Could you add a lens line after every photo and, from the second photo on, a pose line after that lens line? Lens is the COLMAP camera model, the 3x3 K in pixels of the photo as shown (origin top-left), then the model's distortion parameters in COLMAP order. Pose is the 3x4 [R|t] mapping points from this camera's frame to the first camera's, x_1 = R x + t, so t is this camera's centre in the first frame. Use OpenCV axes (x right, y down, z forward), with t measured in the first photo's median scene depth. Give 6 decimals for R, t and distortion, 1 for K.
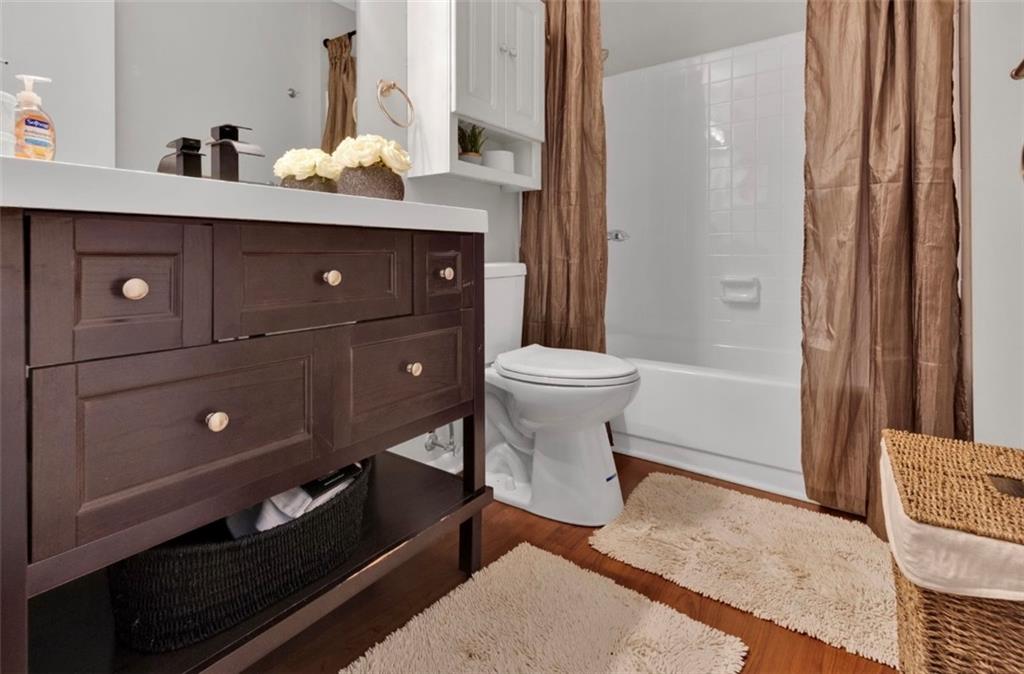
lens RADIAL K [[515.7, 0, 515.9], [0, 515.7, 336.8], [0, 0, 1]] dist [0.012800, -0.004304]
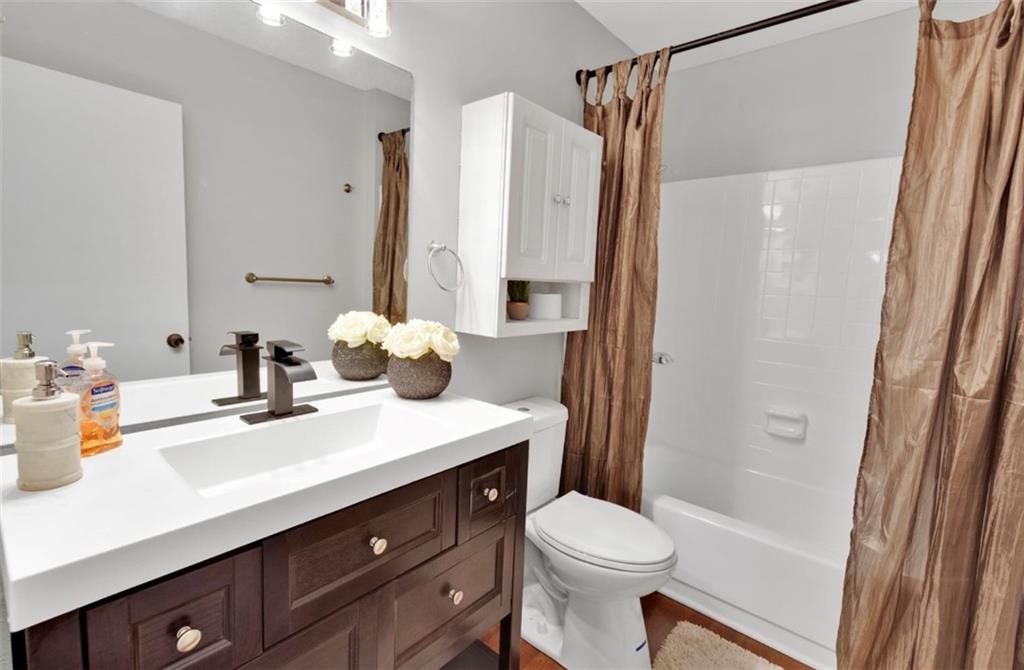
lens RADIAL K [[470.5, 0, 506.6], [0, 470.5, 333.7], [0, 0, 1]] dist [0.008059, -0.001998]
pose [[0.994915, 0.050785, -0.086976, -0.031156], [-0.041317, 0.993357, 0.107398, -0.427778], [0.091853, -0.103259, 0.990404, 0.102302]]
